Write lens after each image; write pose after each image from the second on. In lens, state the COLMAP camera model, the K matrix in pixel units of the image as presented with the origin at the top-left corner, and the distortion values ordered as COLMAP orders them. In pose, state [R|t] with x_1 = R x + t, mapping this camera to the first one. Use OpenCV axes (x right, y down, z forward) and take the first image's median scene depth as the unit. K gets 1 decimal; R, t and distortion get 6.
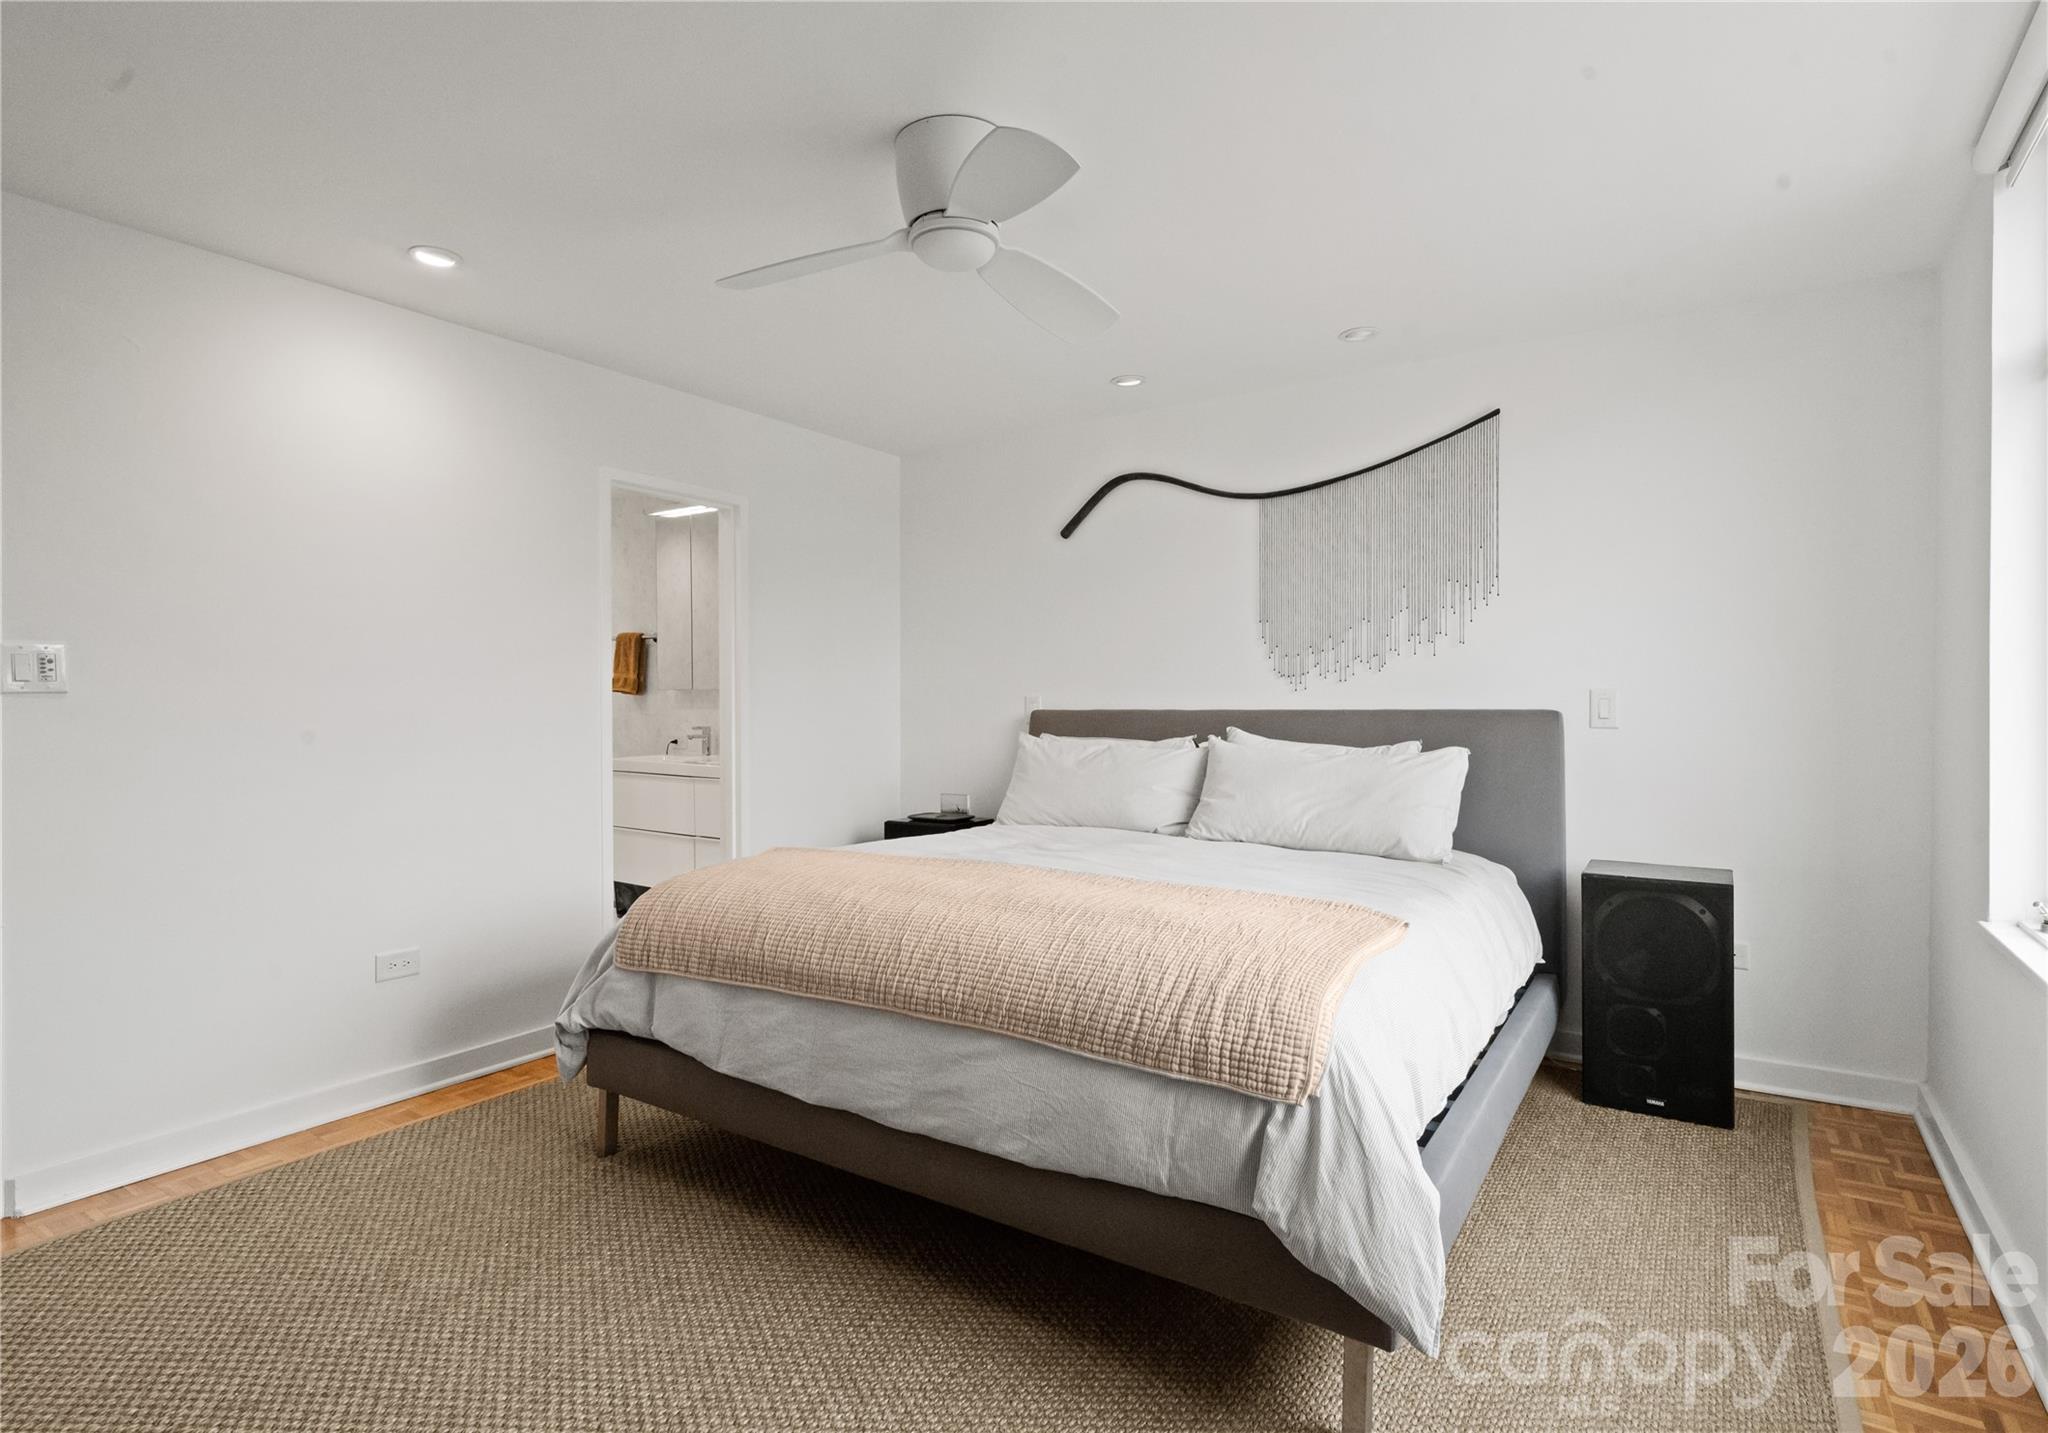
lens RADIAL K [[1064.6, 0, 1031.7], [0, 1064.6, 714.1], [0, 0, 1]] dist [0.003346, 0.000301]
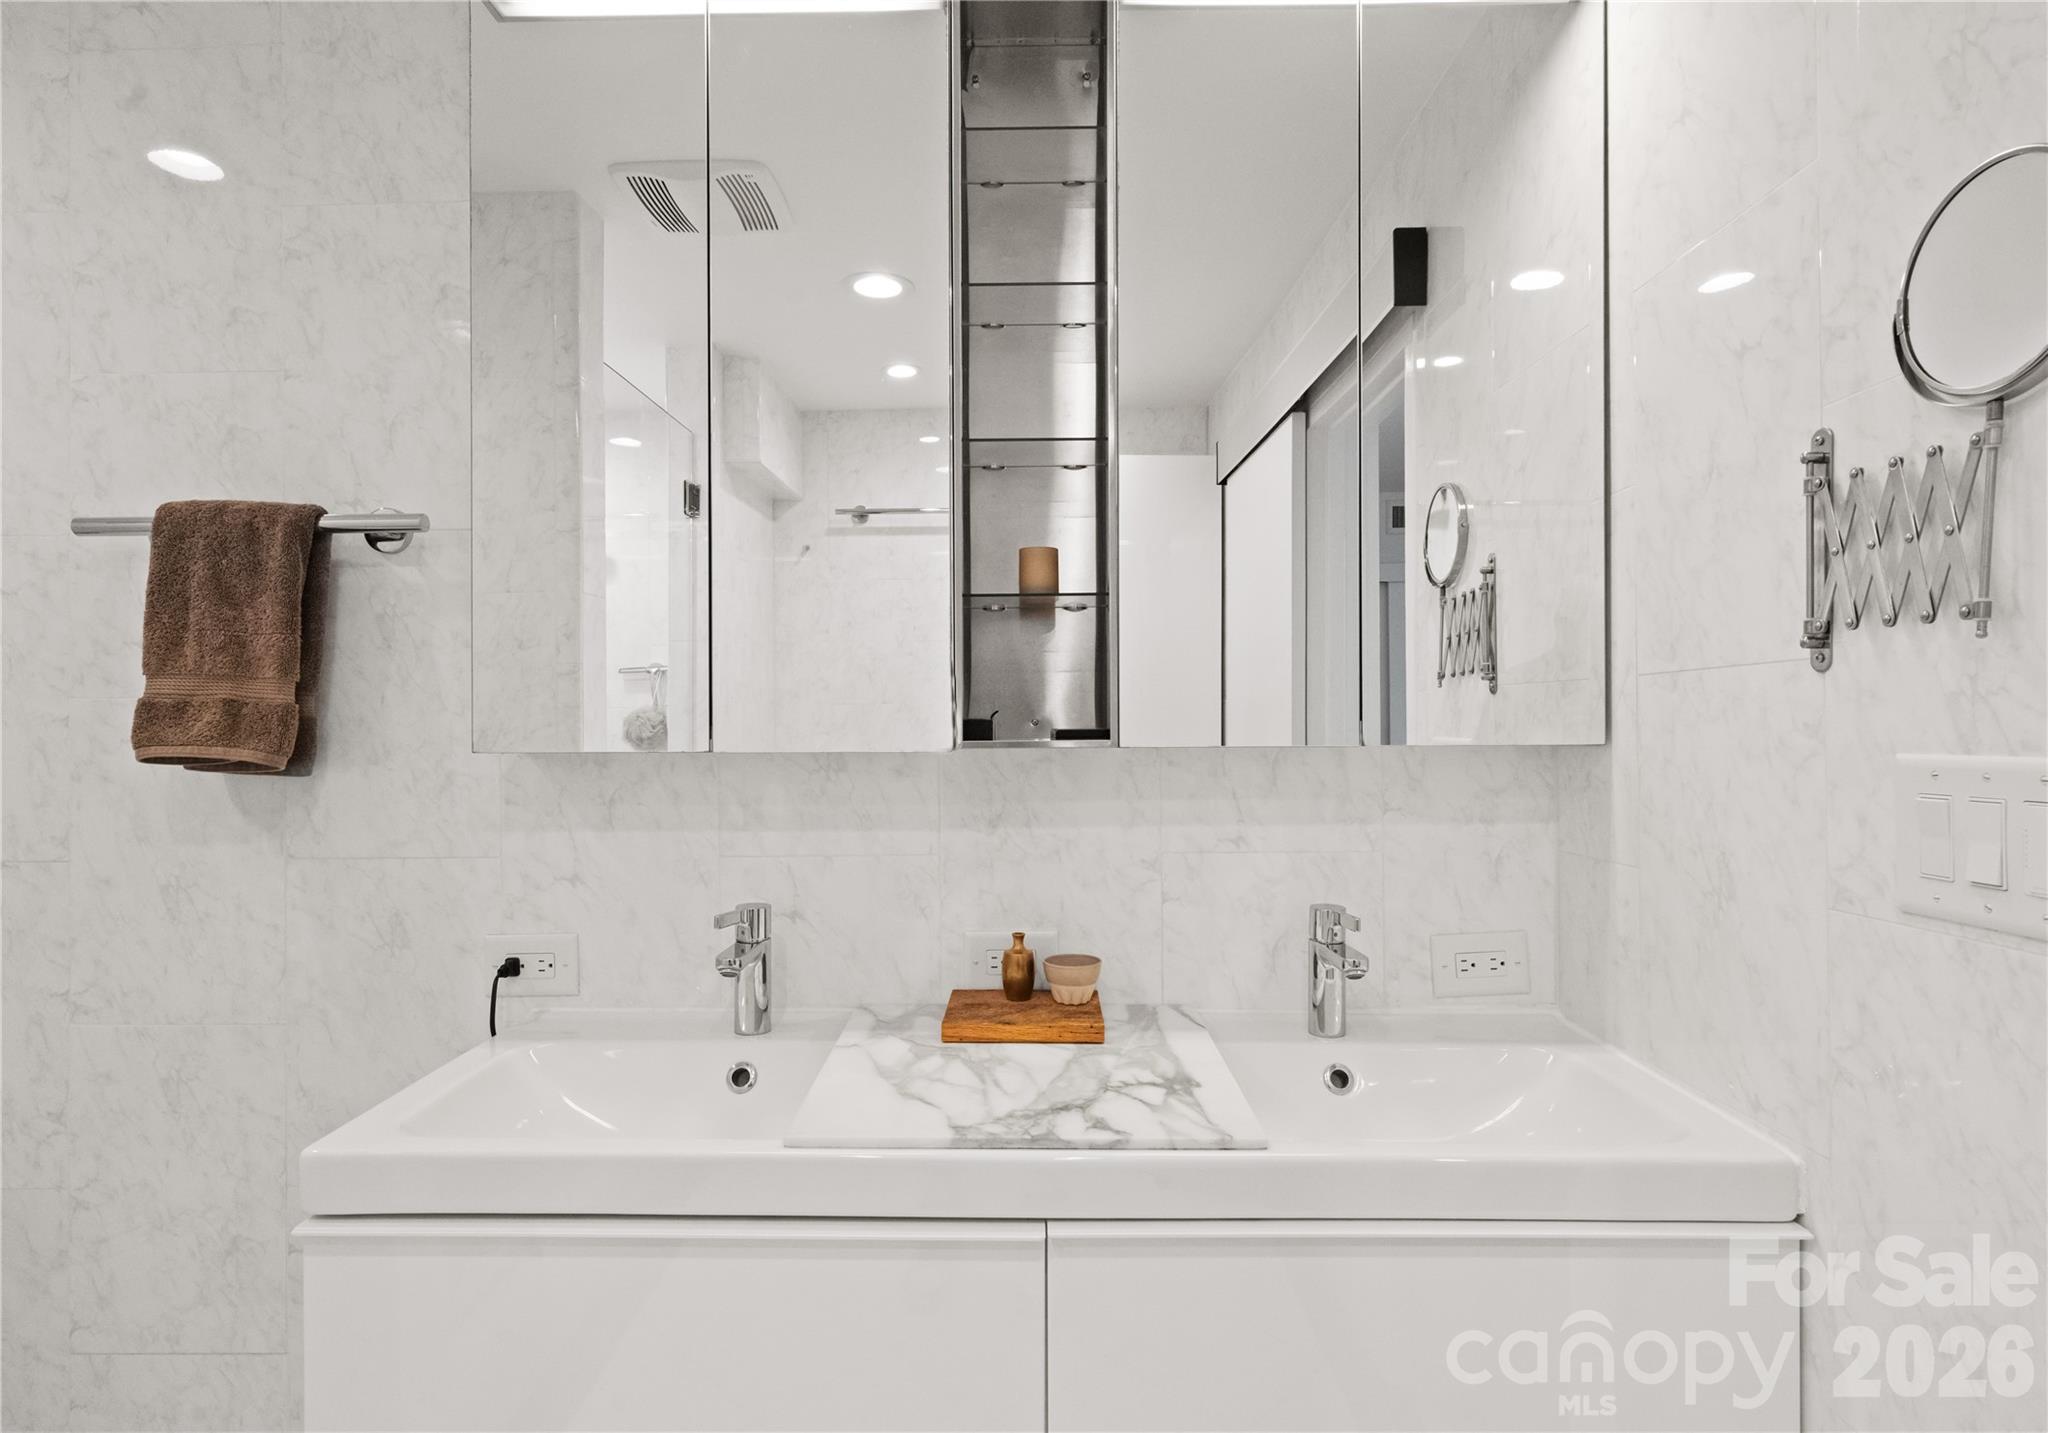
lens RADIAL K [[1090.3, 0, 1027.5], [0, 1090.3, 722.5], [0, 0, 1]] dist [0.006006, -0.002781]
pose [[0.841253, 0.002577, 0.540635, -0.689419], [0.013916, 0.999554, -0.026418, -0.039933], [-0.540462, 0.029748, 0.840842, 1.361447]]
